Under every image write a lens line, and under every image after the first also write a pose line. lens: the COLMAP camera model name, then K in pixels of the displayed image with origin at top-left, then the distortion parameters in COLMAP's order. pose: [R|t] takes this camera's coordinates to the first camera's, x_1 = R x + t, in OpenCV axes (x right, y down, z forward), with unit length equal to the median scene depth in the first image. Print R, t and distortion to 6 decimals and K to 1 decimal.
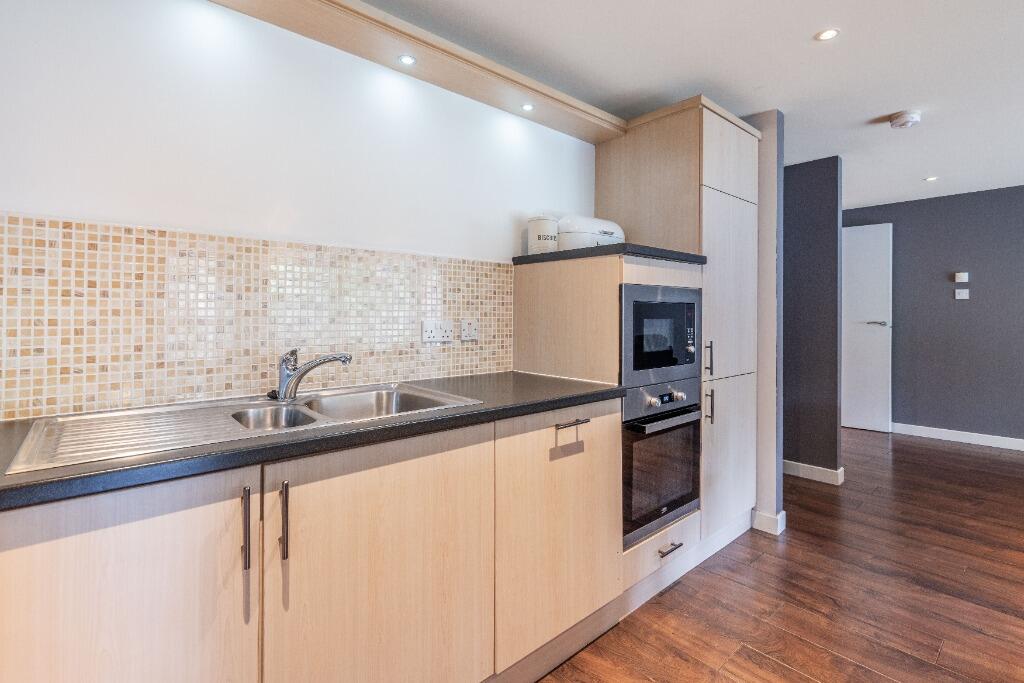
lens RADIAL K [[461.2, 0, 516.2], [0, 461.2, 317.0], [0, 0, 1]] dist [-0.008986, 0.000982]
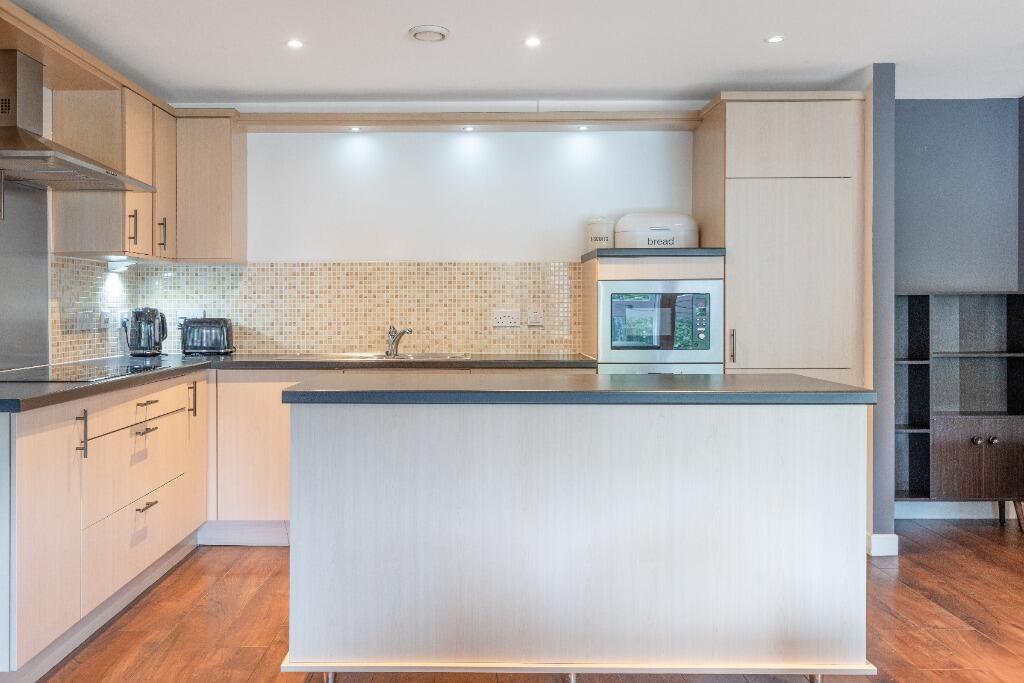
lens RADIAL K [[836.8, 0, 513.2], [0, 836.8, 340.3], [0, 0, 1]] dist [0.007664, 0.002225]
pose [[0.773286, 0.015432, -0.633869, 1.359729], [0.002754, 0.999613, 0.027697, 0.027559], [0.634051, -0.023164, 0.772944, -0.844818]]
